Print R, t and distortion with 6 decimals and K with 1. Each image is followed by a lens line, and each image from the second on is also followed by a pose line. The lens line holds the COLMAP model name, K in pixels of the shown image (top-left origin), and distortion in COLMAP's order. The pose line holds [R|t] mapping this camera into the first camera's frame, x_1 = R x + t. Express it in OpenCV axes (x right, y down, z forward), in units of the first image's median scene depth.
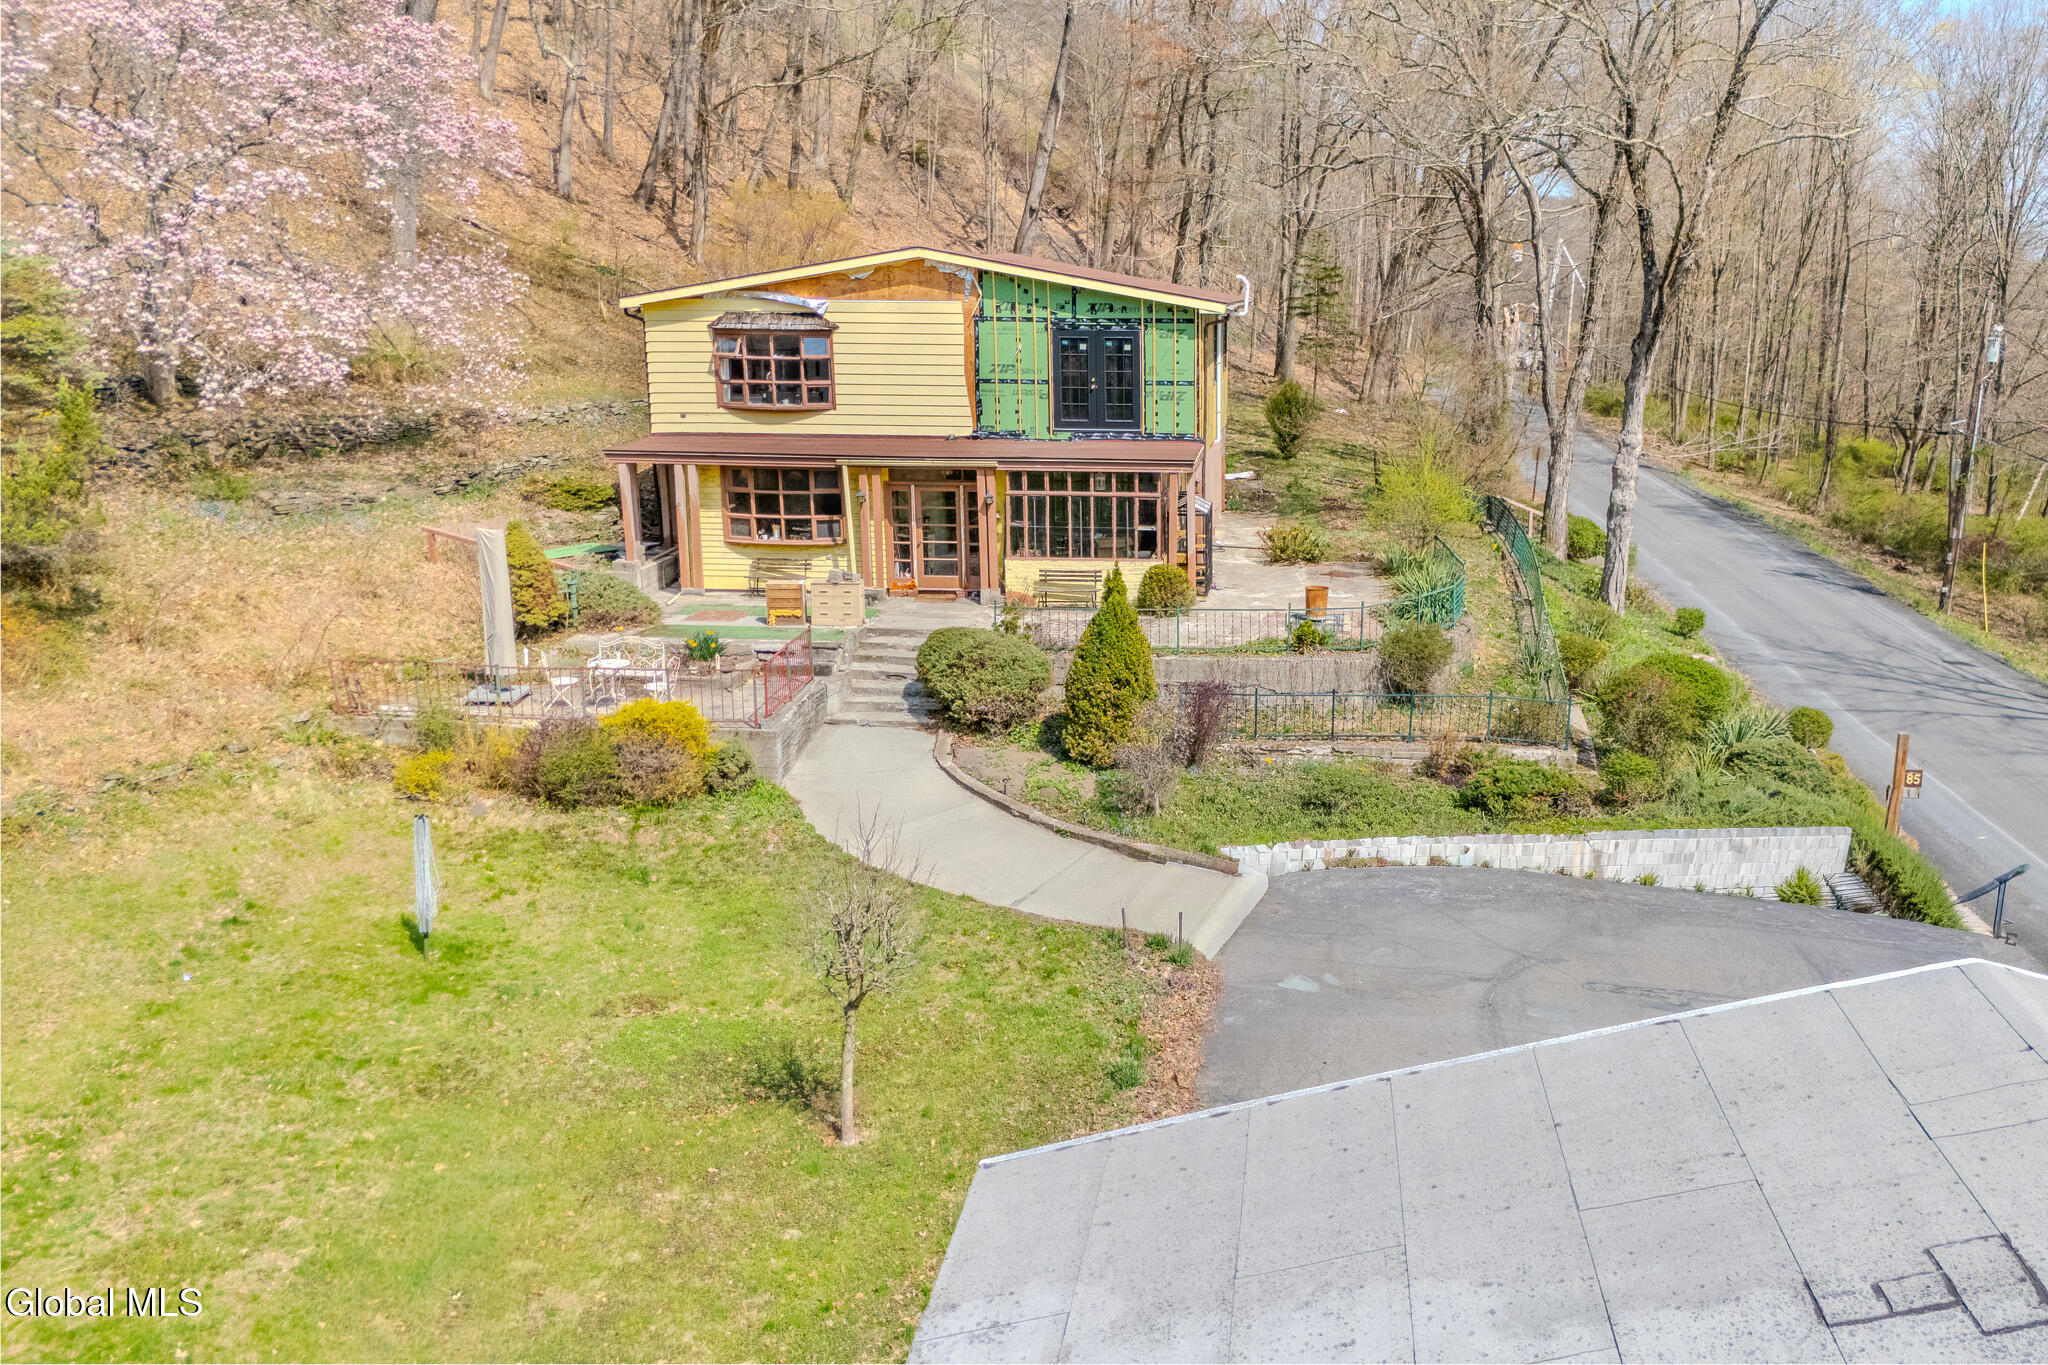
lens RADIAL K [[1734.1, 0, 1221.1], [0, 1734.1, 679.9], [0, 0, 1]] dist [0.151822, -0.385900]
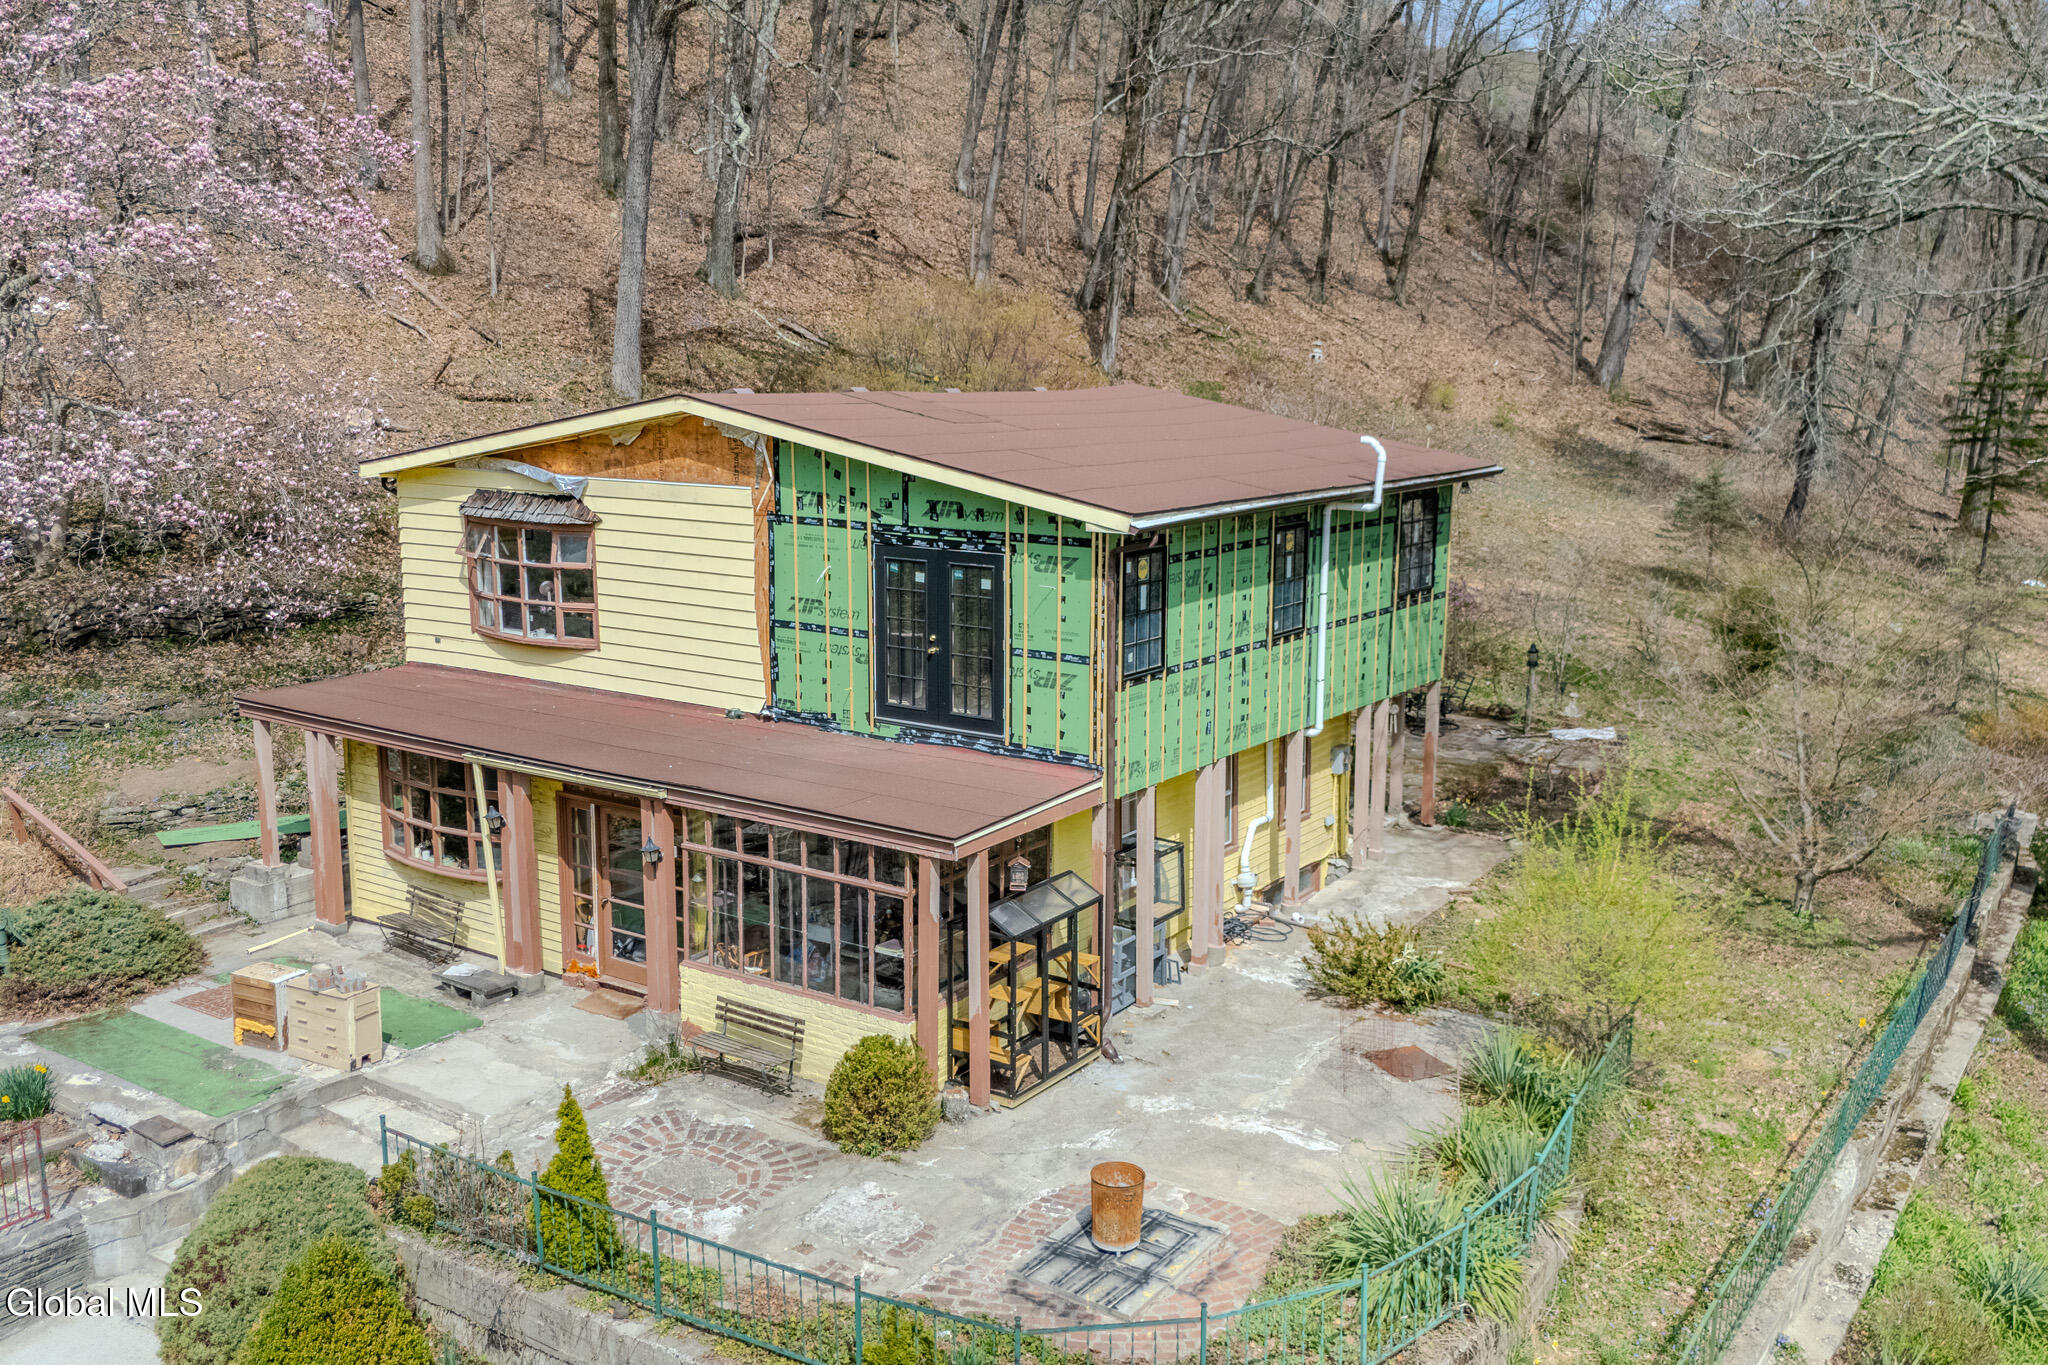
lens RADIAL K [[1785.0, 0, 1024.0], [0, 1785.0, 682.5], [0, 0, 1]] dist [0.126048, -0.209052]
pose [[0.857336, 0.094089, -0.506085, 0.235081], [-0.117372, 0.992986, -0.014223, -0.154658], [0.501198, 0.071594, 0.862366, 0.539025]]
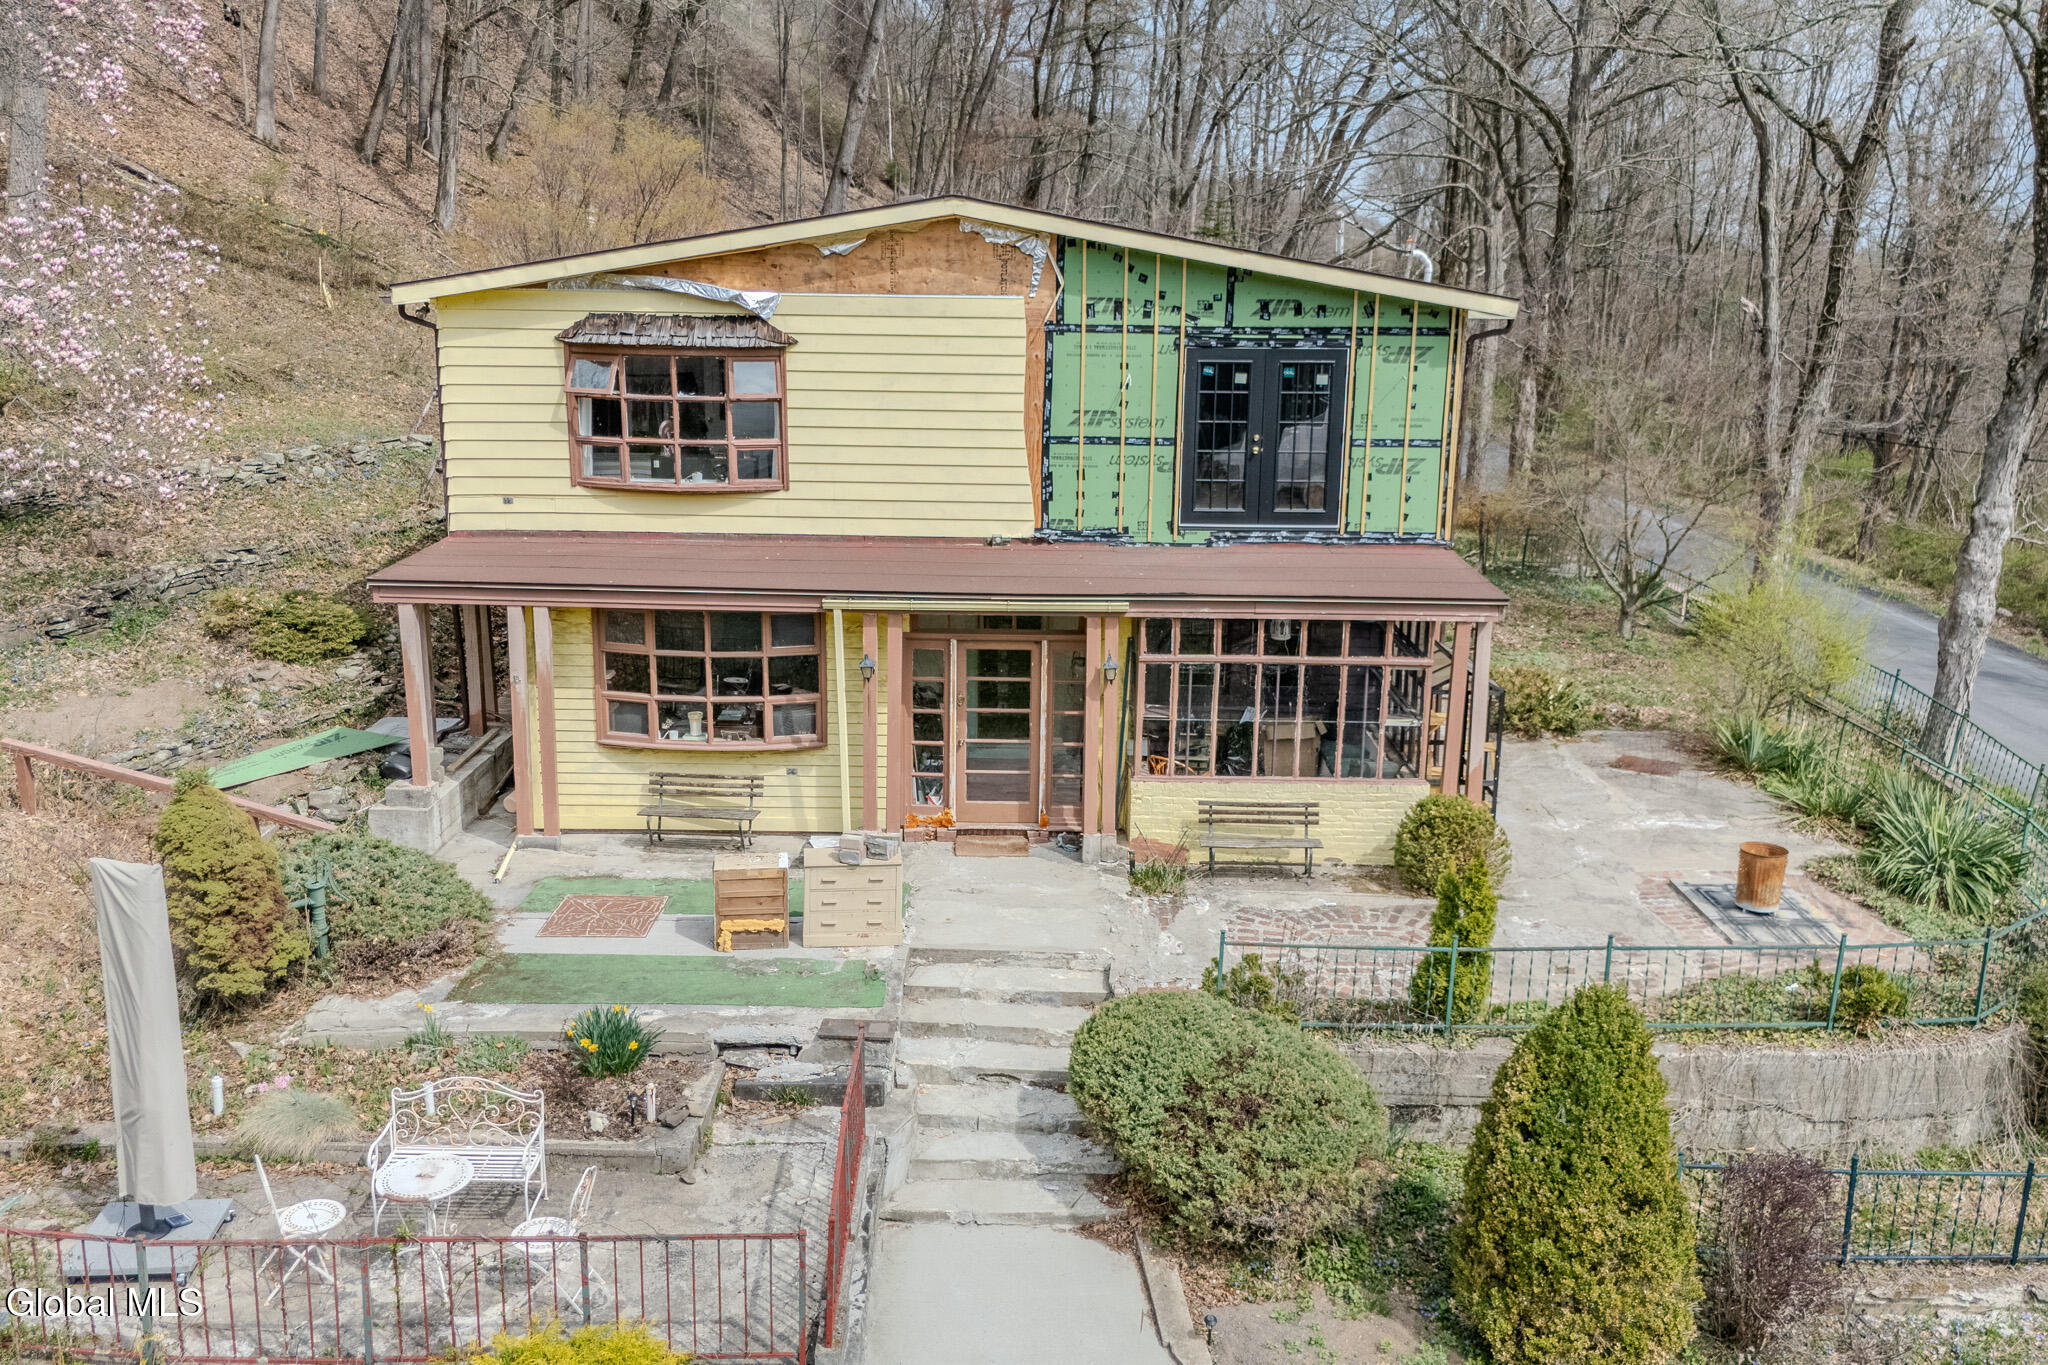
lens RADIAL K [[1774.4, 0, 1047.5], [0, 1774.4, 694.2], [0, 0, 1]] dist [0.139105, -0.305003]
pose [[0.998523, -0.004952, 0.054099, -0.172209], [0.004259, 0.999908, 0.012909, -0.098666], [-0.054158, -0.012659, 0.998452, 0.438143]]
